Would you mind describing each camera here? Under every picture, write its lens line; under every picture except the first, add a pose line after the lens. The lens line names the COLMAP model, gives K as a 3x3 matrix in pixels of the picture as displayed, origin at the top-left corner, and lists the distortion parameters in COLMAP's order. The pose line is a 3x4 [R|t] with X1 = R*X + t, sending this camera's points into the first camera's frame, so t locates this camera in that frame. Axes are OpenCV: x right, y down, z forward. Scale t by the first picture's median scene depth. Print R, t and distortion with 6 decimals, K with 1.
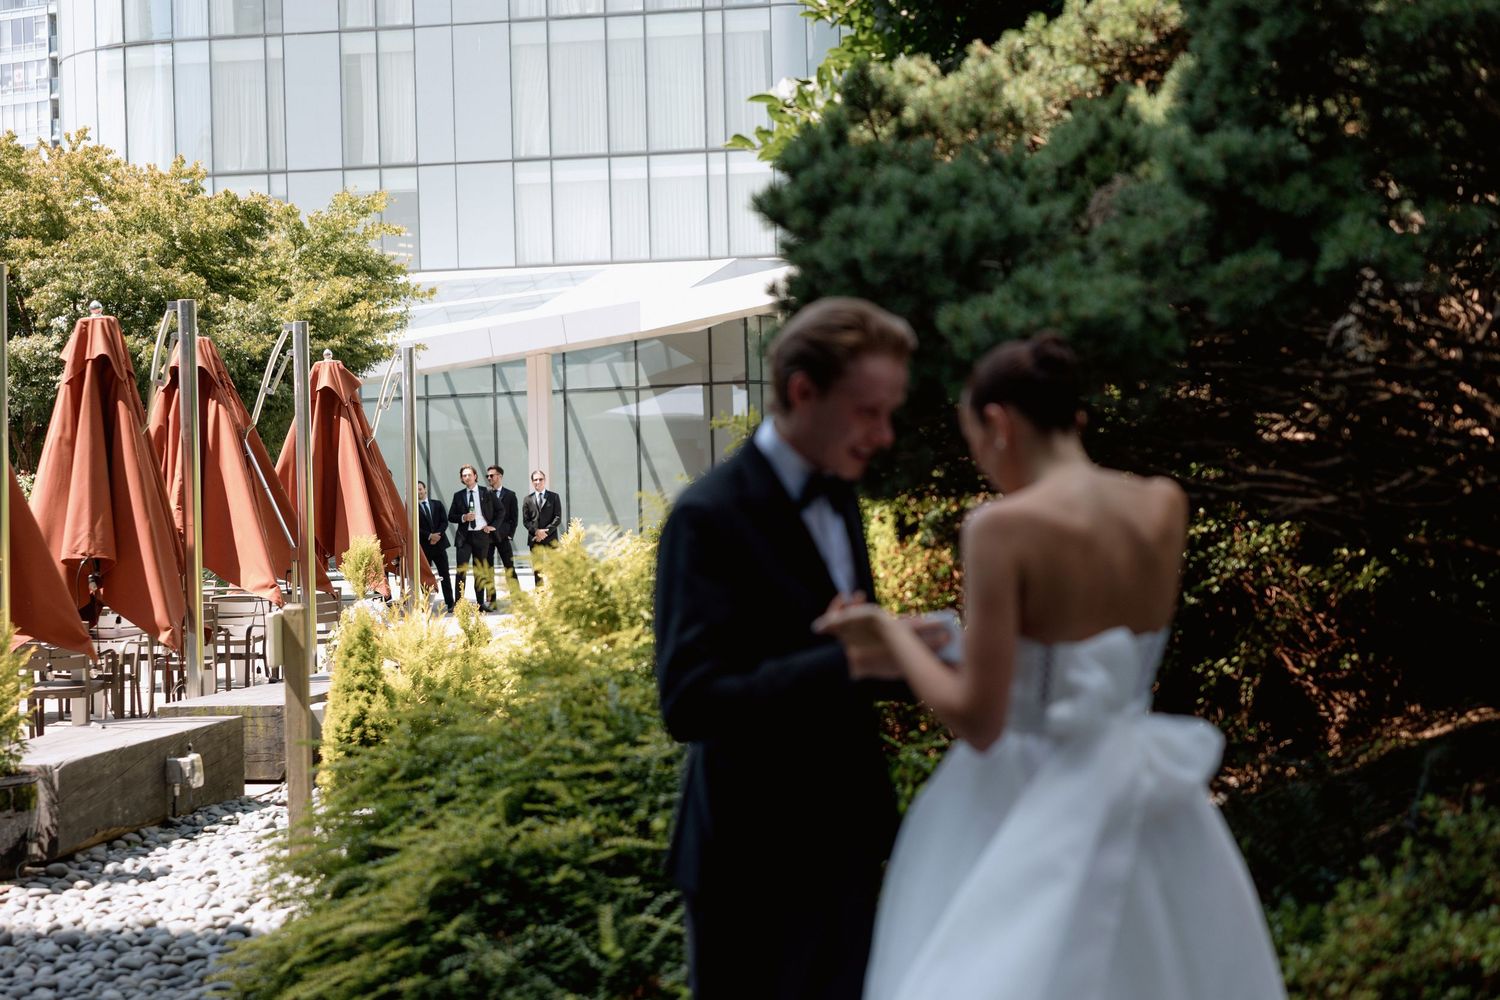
lens RADIAL K [[3020.1, 0, 751.8], [0, 3020.1, 500.9], [0, 0, 1]] dist [0.072733, 0.000000]
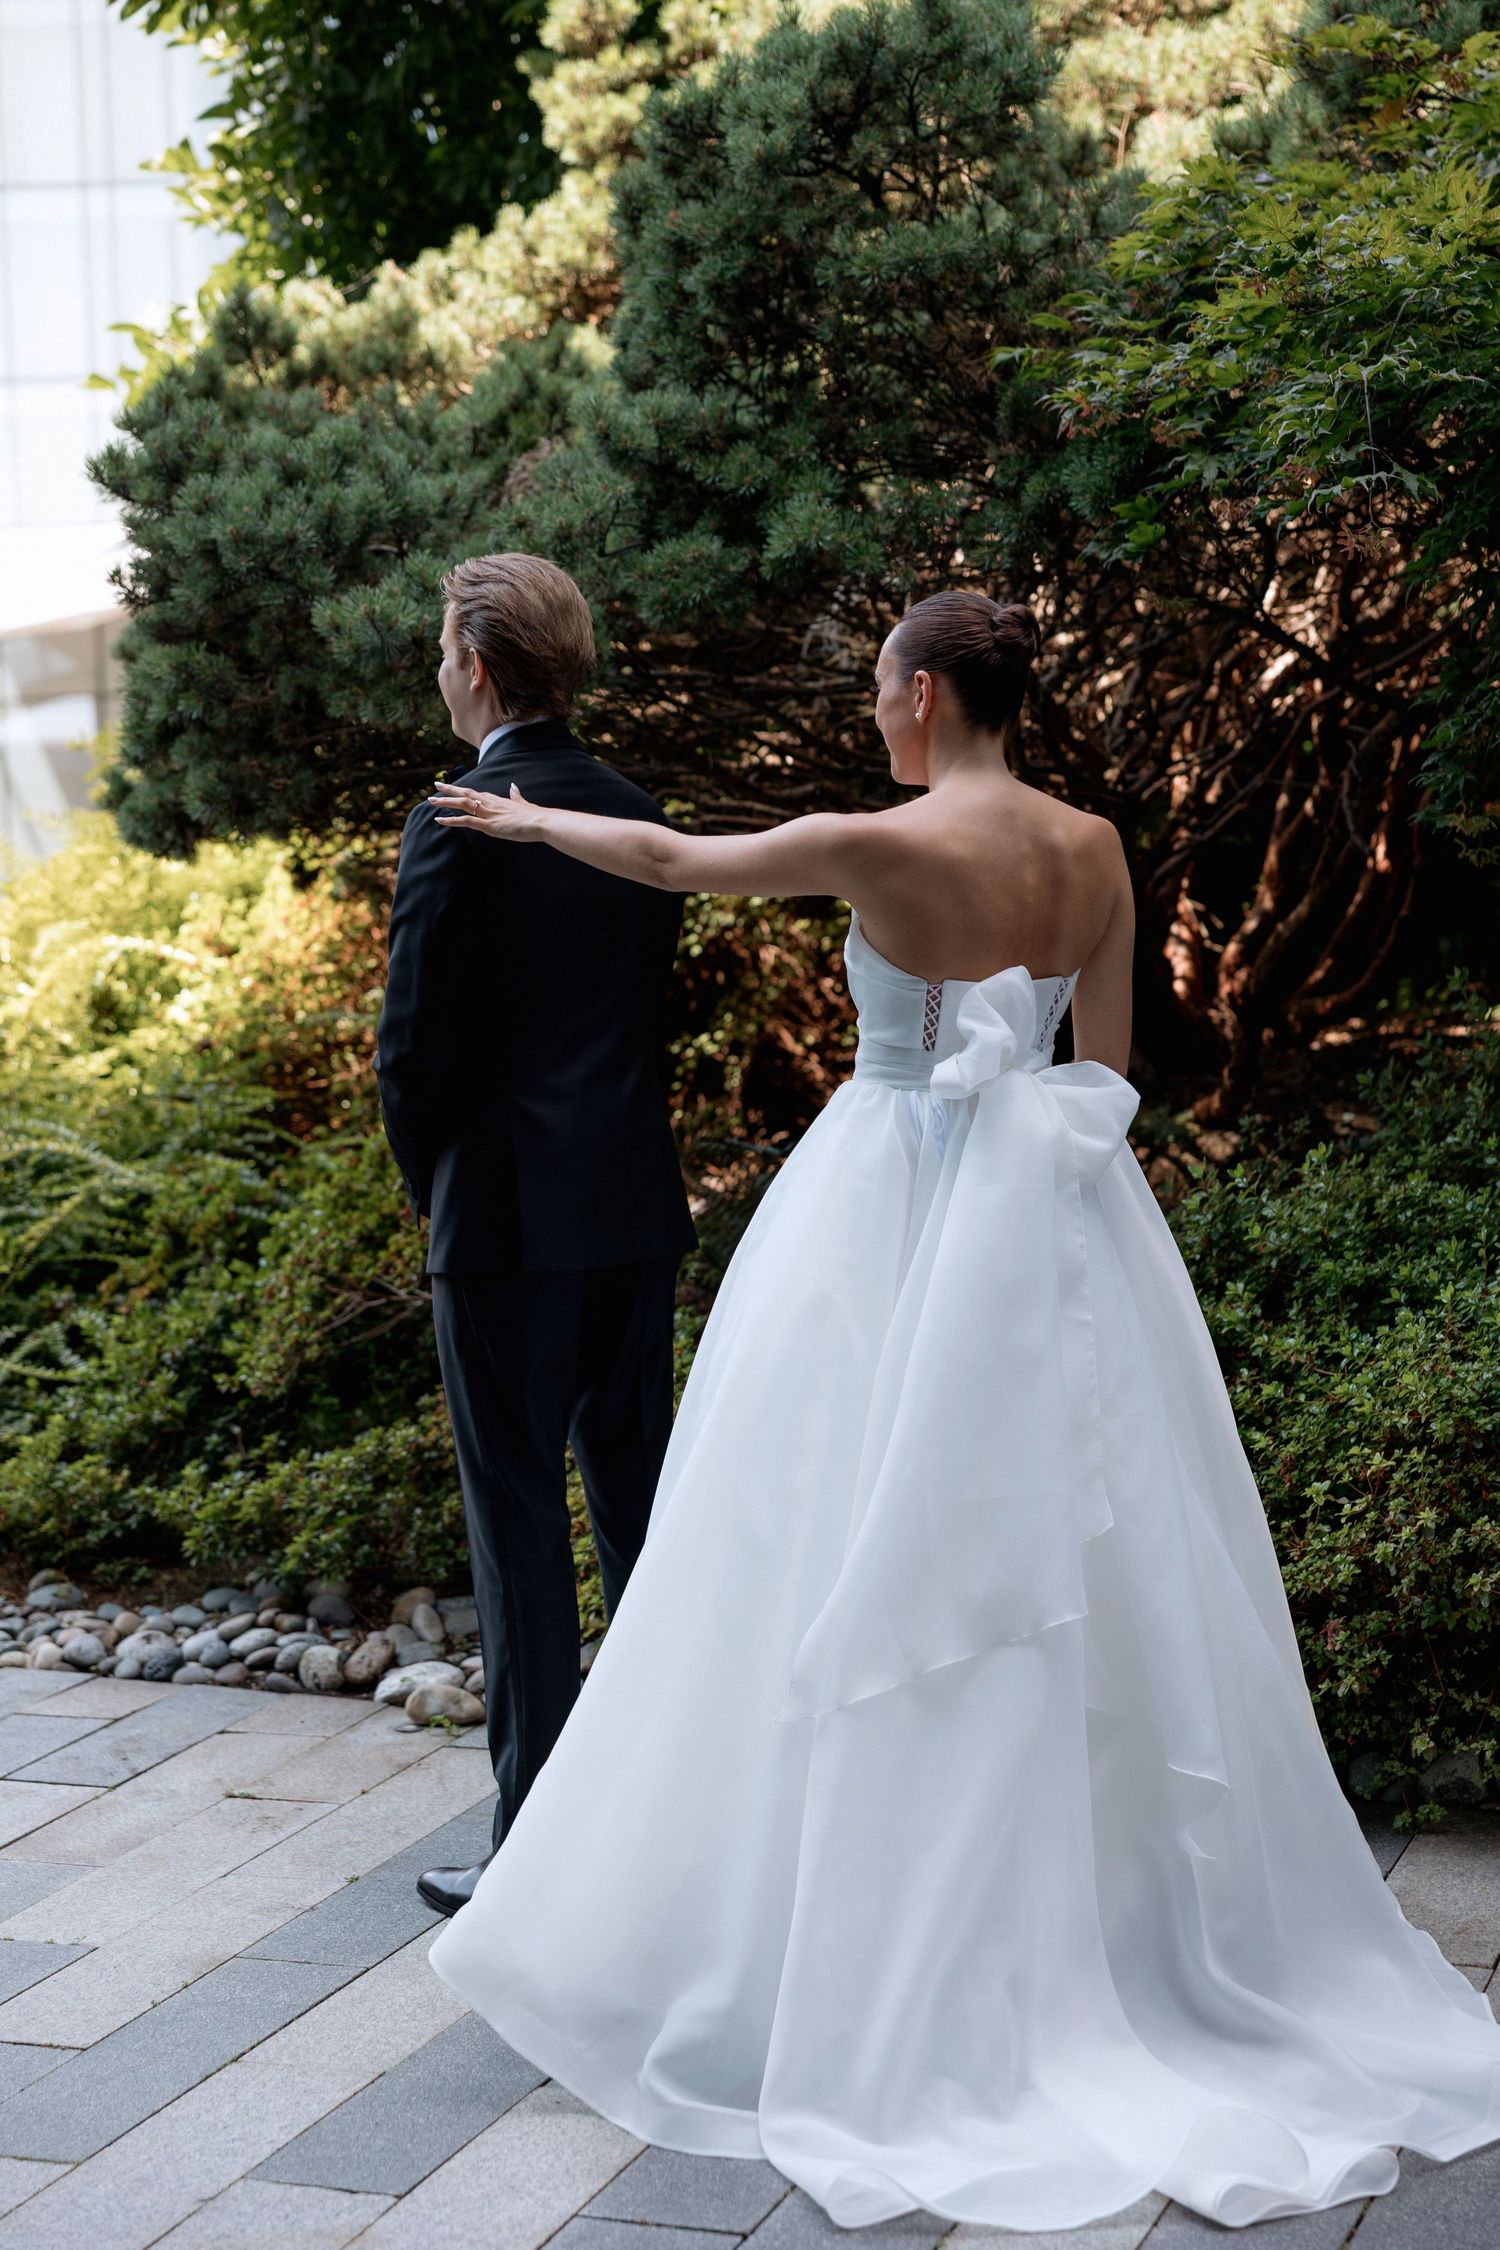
lens RADIAL K [[3977.2, 0, 767.5], [0, 3977.2, 1142.0], [0, 0, 1]] dist [0.042504, 0.000000]
pose [[0.988763, -0.015455, 0.148688, 0.013553], [0.004641, 0.997336, 0.072799, 0.003167], [-0.149417, -0.071291, 0.986201, -0.068673]]
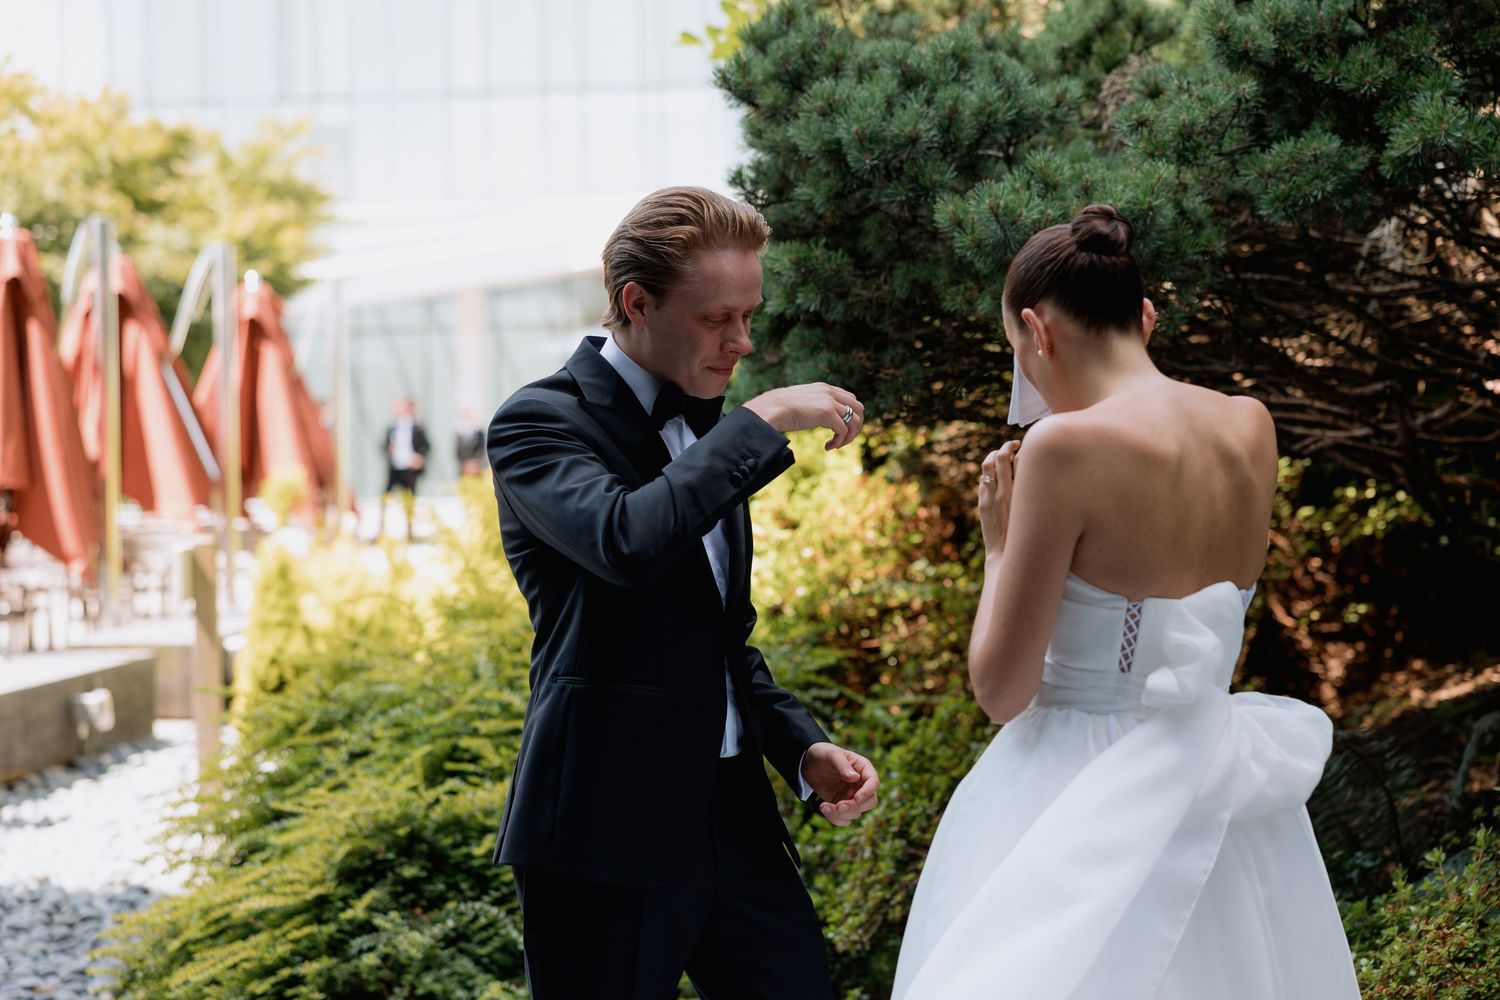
lens RADIAL K [[3020.1, 0, 731.7], [0, 3020.1, 538.5], [0, 0, 1]] dist [0.072733, 0.000000]
pose [[0.999802, 0.011144, 0.016505, -0.005809], [-0.011685, 0.999384, 0.033083, 0.002864], [-0.016126, -0.033269, 0.999316, 0.100067]]
